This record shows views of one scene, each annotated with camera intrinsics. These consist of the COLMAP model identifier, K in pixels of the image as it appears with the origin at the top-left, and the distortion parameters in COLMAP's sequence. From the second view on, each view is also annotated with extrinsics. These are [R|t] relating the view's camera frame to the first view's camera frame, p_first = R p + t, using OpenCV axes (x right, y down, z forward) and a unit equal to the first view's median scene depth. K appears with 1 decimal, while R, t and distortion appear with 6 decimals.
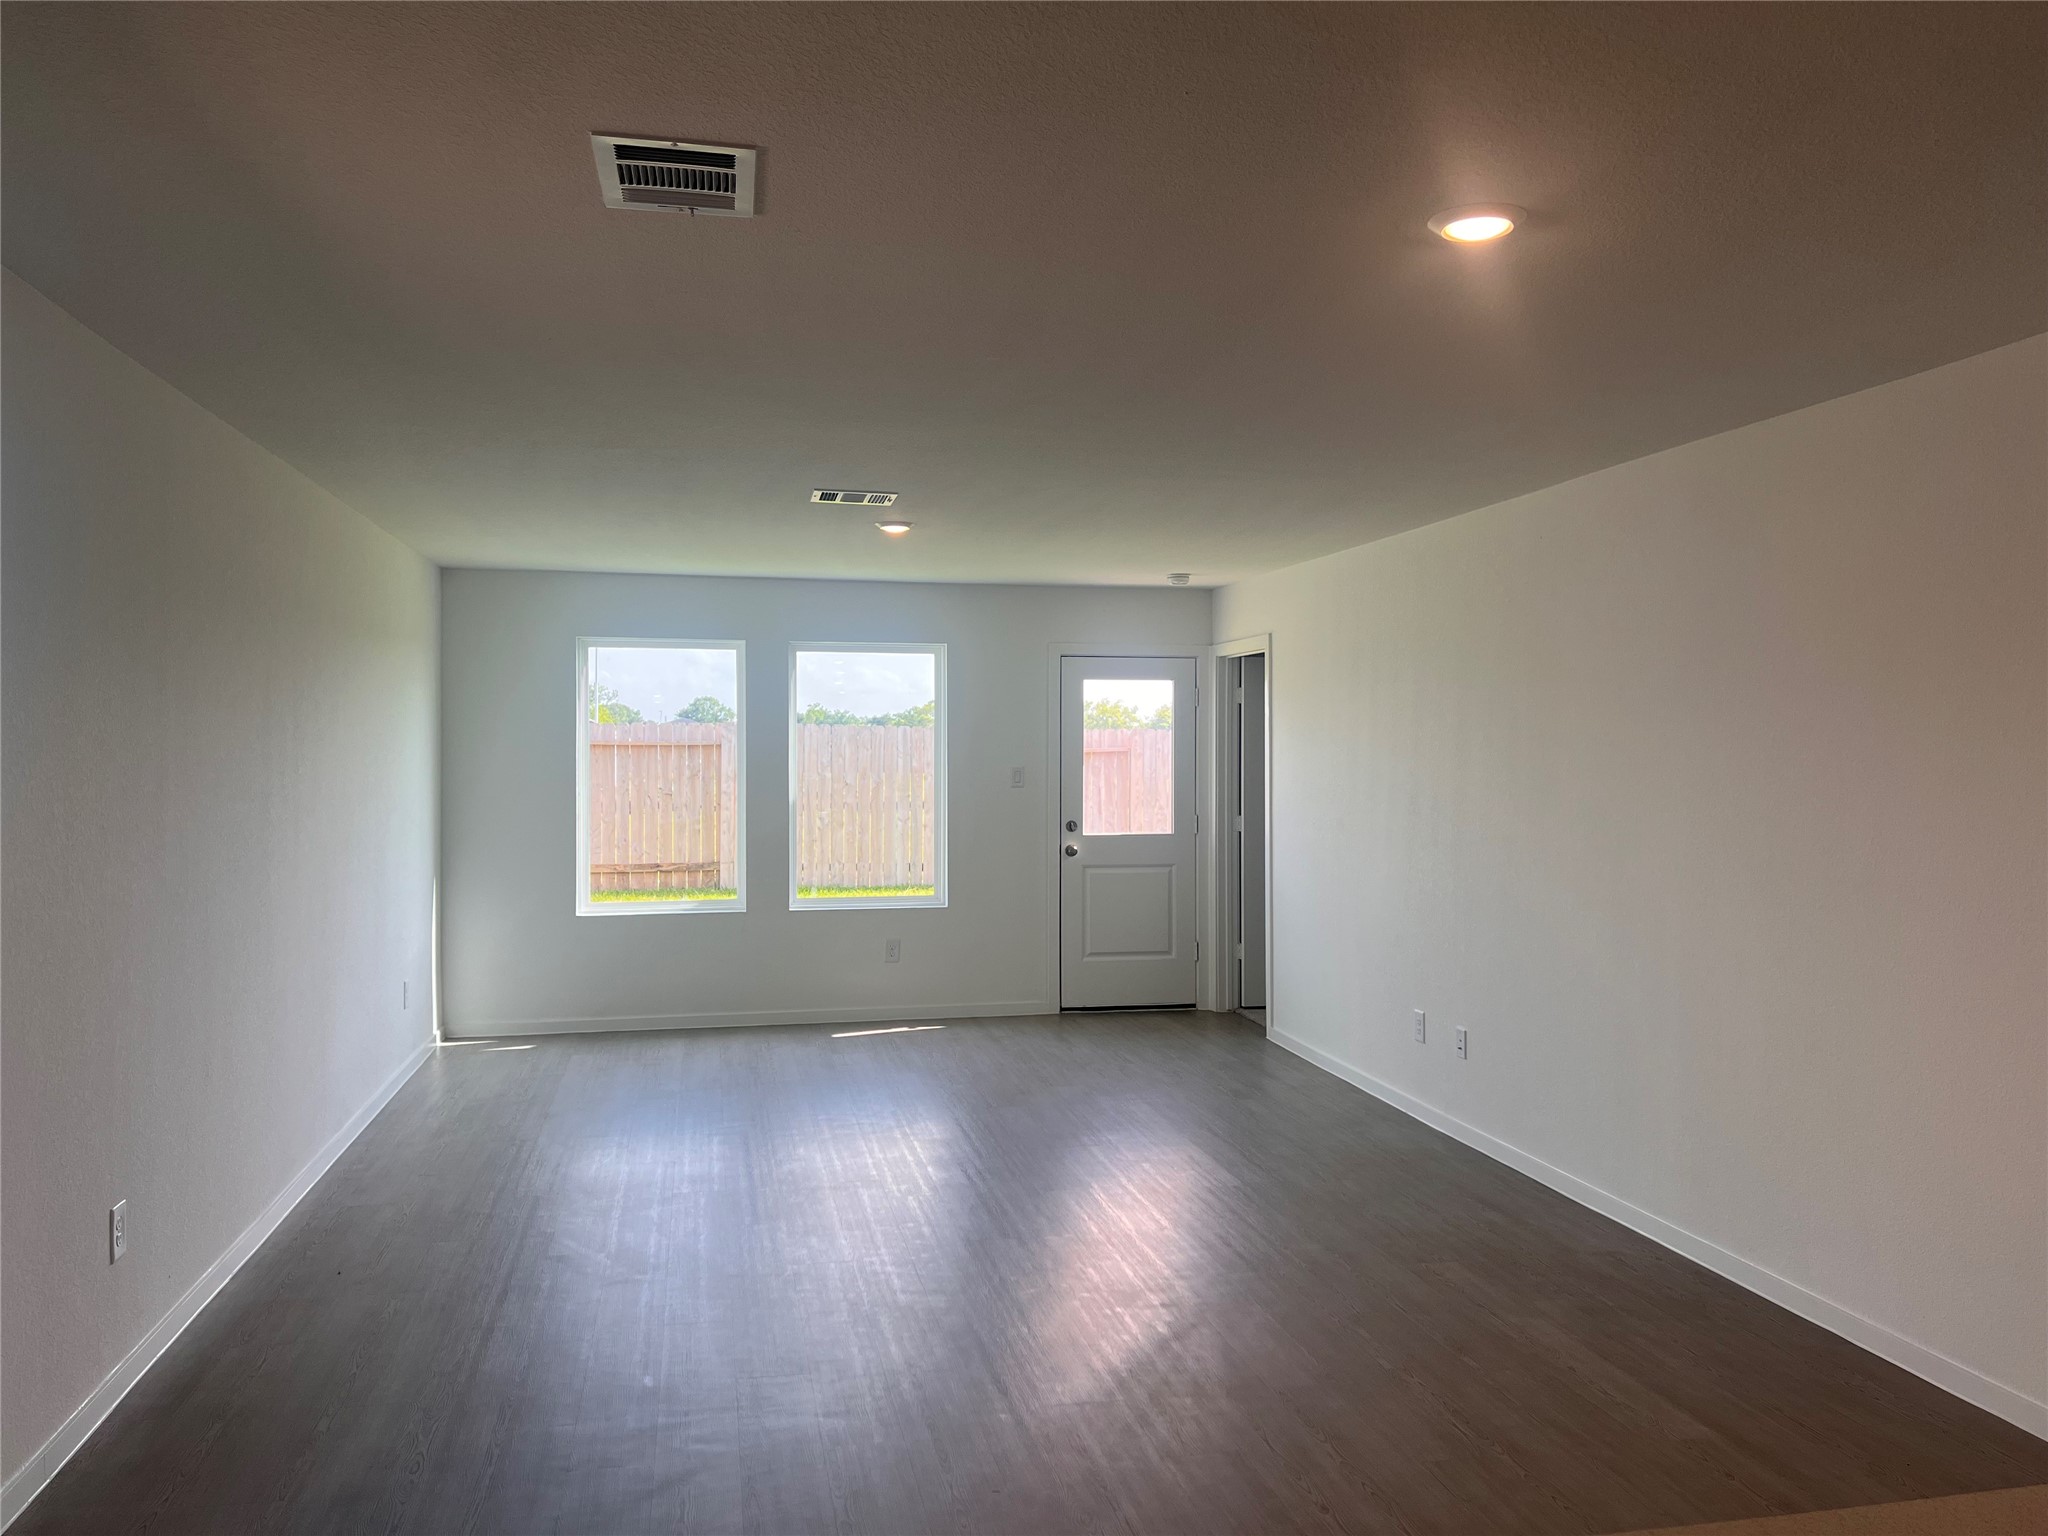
lens RADIAL K [[1530.7, 0, 1016.6], [0, 1530.7, 753.6], [0, 0, 1]] dist [0.058811, -0.057257]
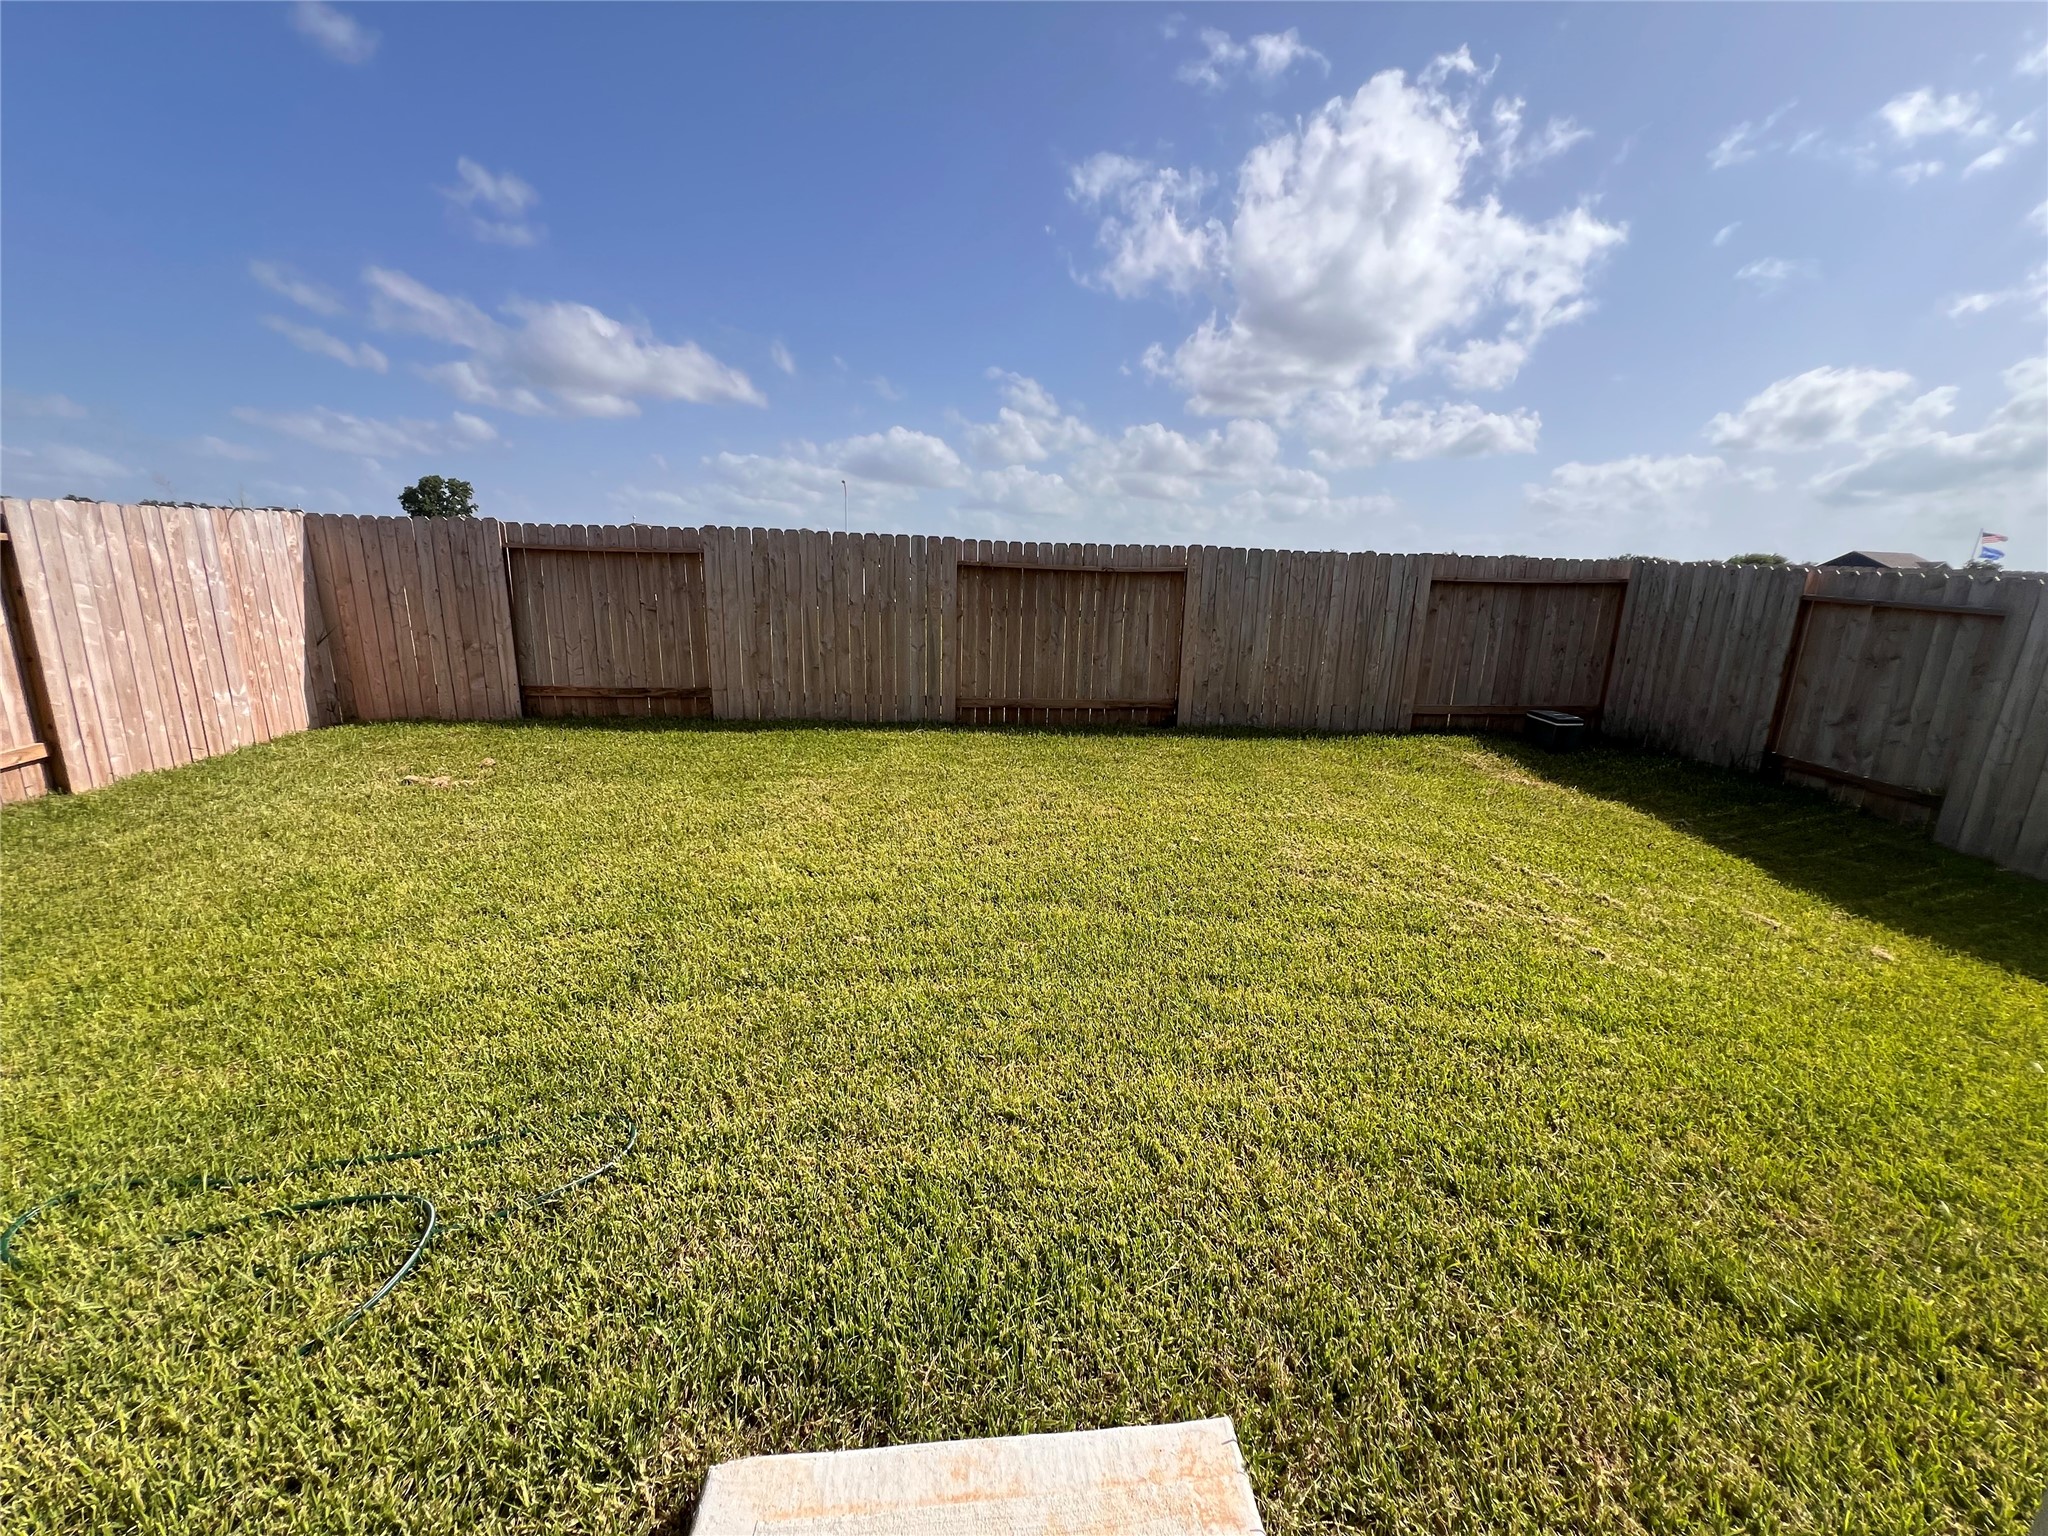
lens RADIAL K [[826.7, 0, 1027.8], [0, 826.7, 778.8], [0, 0, 1]] dist [0.000585, 0.000013]
pose [[0.992560, 0.047584, -0.112075, 0.045447], [-0.021887, 0.975206, 0.220213, 0.011656], [0.119774, -0.216122, 0.968992, 0.540866]]
